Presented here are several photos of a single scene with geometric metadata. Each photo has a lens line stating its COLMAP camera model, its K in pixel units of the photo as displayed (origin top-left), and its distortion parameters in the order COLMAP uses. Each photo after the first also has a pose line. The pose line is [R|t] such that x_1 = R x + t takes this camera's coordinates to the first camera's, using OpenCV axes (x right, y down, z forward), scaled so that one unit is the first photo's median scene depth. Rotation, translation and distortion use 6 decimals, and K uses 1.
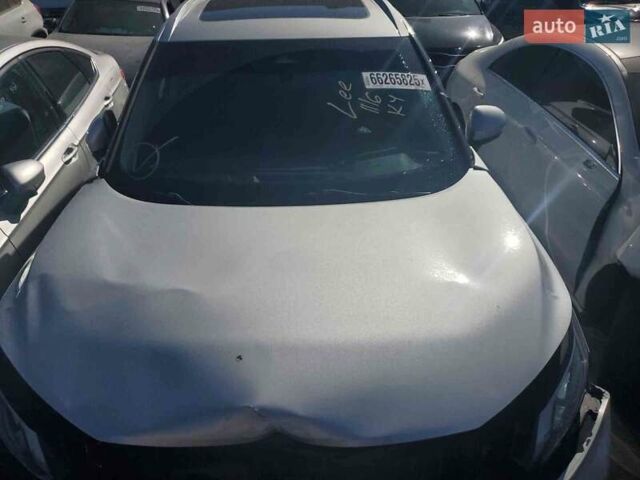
lens RADIAL K [[449.2, 0, 320.0], [0, 449.2, 240.0], [0, 0, 1]] dist [0.005512, 0.001455]
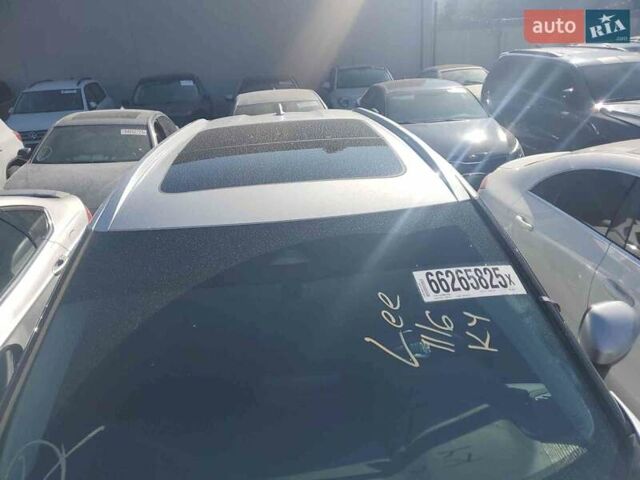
lens RADIAL K [[449.2, 0, 320.0], [0, 449.2, 240.0], [0, 0, 1]] dist [0.005512, 0.001455]
pose [[0.998517, -0.054302, 0.003764, -0.035113], [0.054091, 0.982166, -0.180066, -0.309193], [0.006081, 0.180003, 0.983647, 0.375177]]
